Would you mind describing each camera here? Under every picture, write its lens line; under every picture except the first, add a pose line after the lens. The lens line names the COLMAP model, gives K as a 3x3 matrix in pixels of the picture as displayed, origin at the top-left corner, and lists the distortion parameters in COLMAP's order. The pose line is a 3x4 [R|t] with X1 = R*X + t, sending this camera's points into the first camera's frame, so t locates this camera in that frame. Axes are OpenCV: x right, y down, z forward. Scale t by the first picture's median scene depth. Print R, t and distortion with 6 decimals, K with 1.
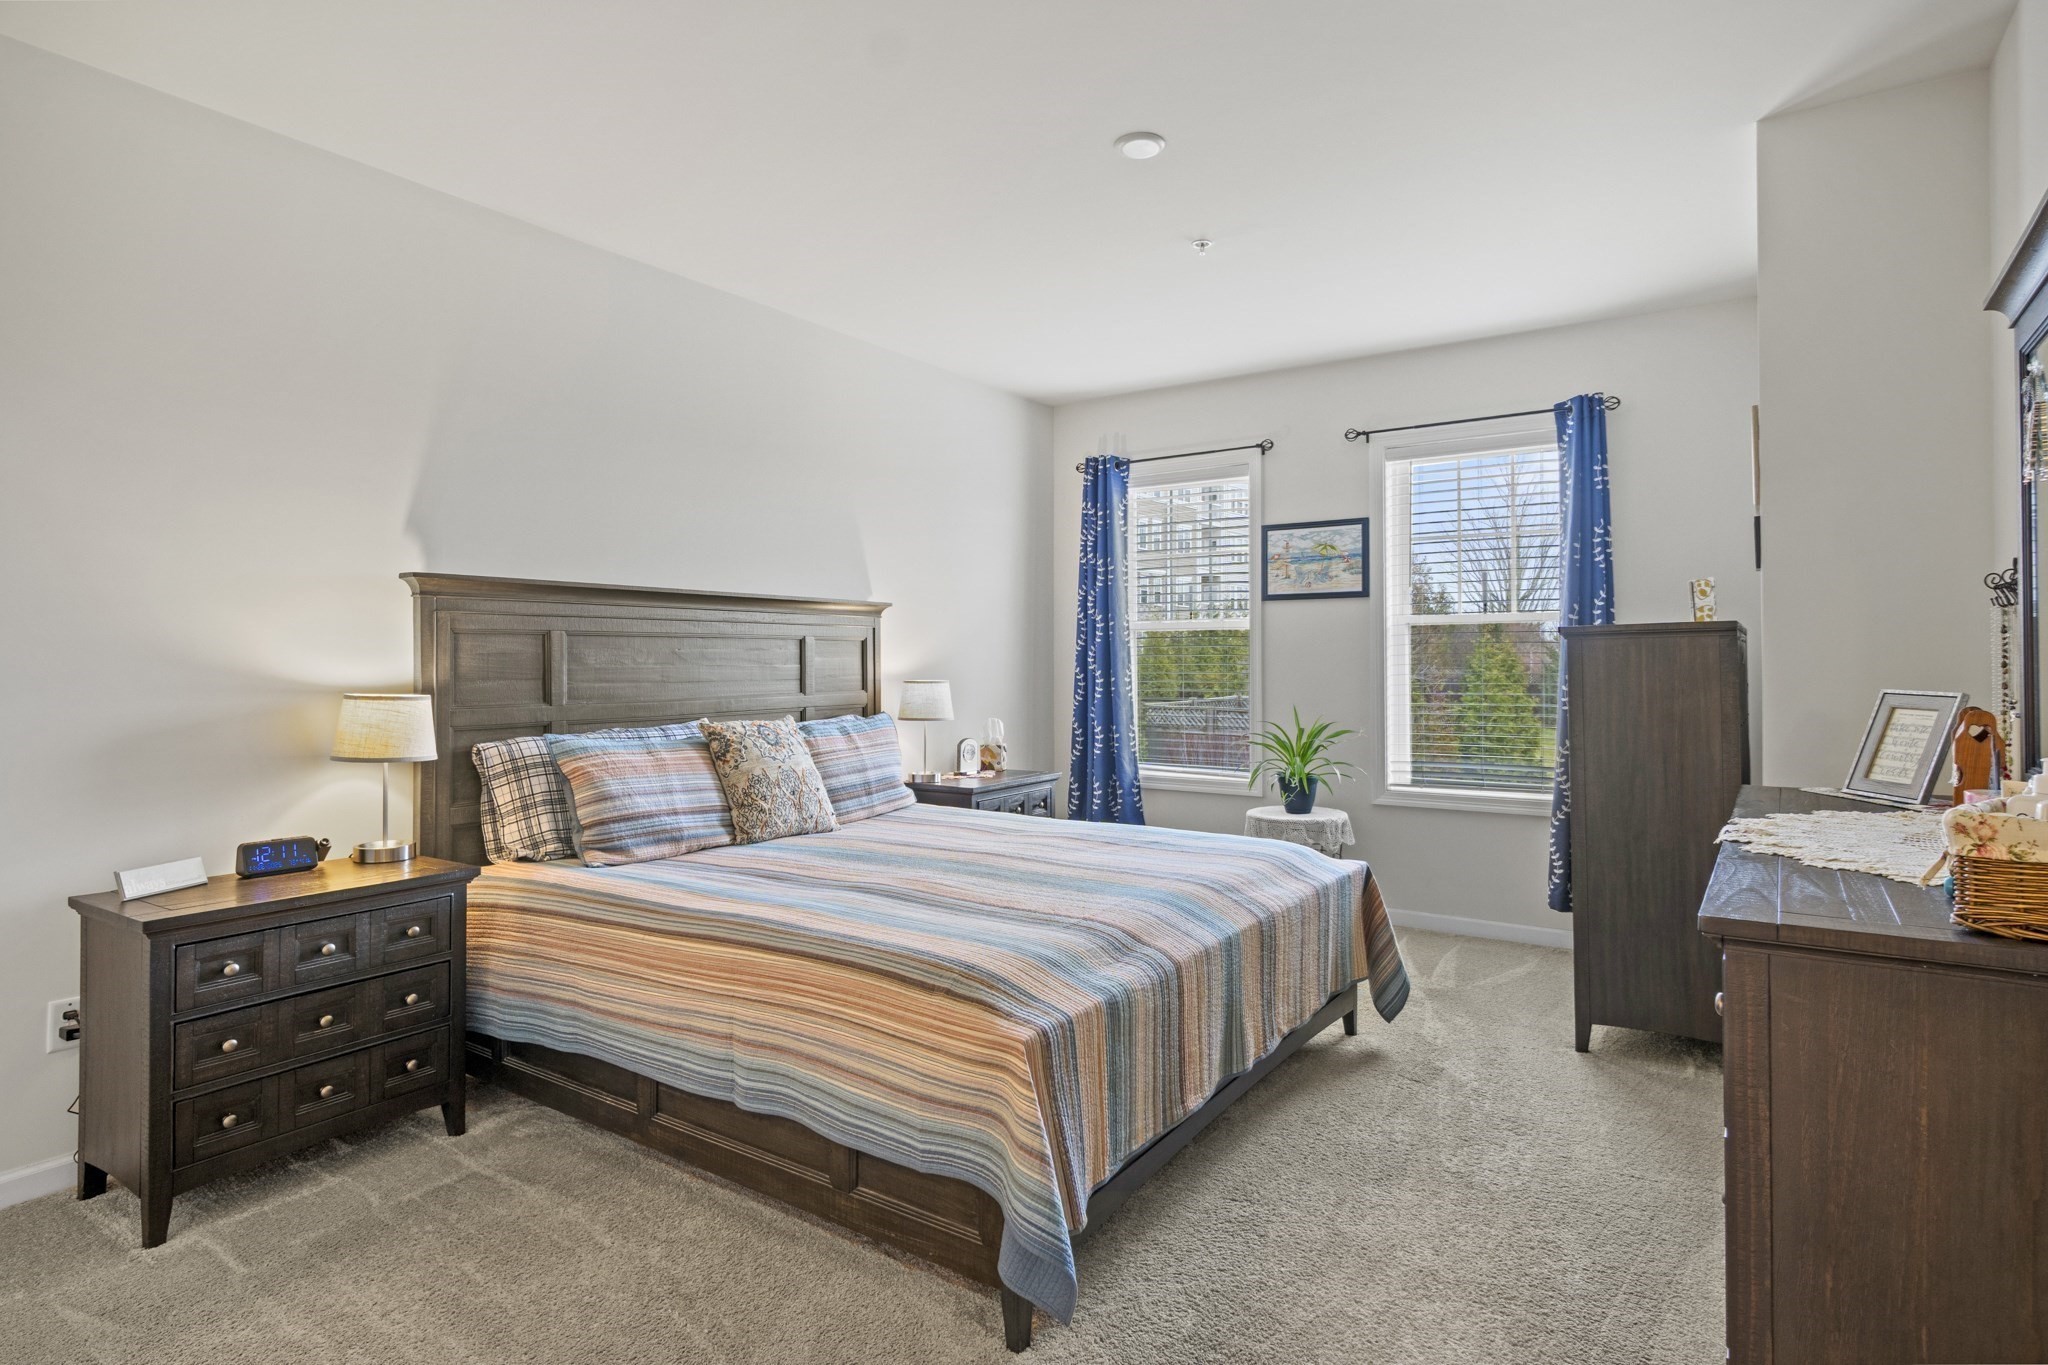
lens RADIAL K [[1072.3, 0, 1032.4], [0, 1072.3, 663.1], [0, 0, 1]] dist [-0.003712, -0.002681]
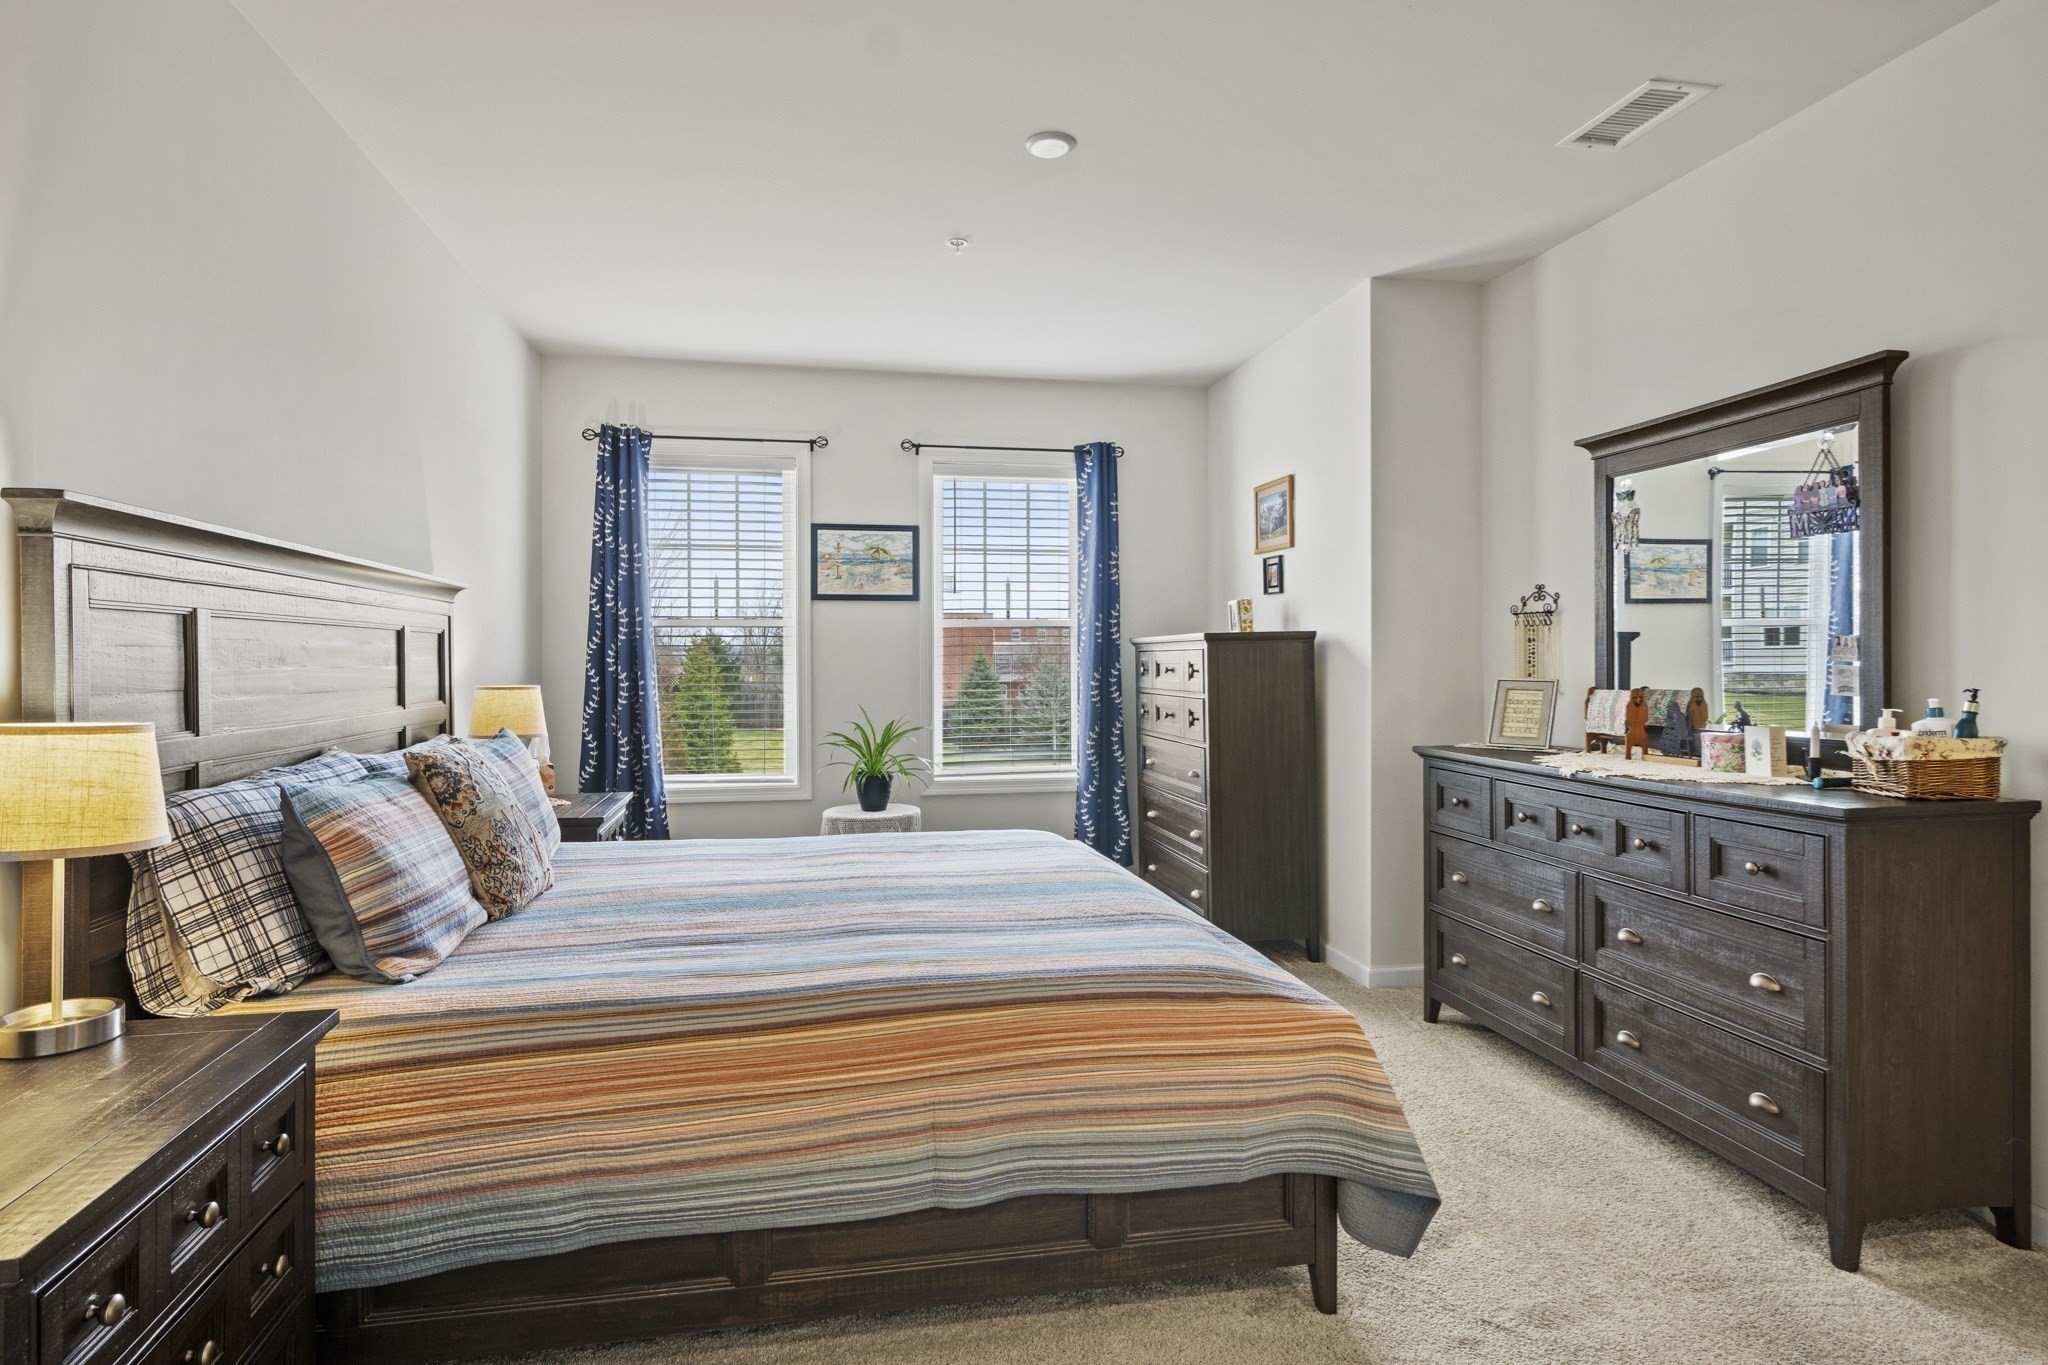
lens RADIAL K [[1072.3, 0, 1018.7], [0, 1072.3, 678.5], [0, 0, 1]] dist [-0.003712, -0.002681]
pose [[0.708843, -0.011212, 0.705277, -0.407005], [0.002379, 0.999906, 0.013504, 0.001208], [-0.705362, -0.007894, 0.708803, 0.198474]]
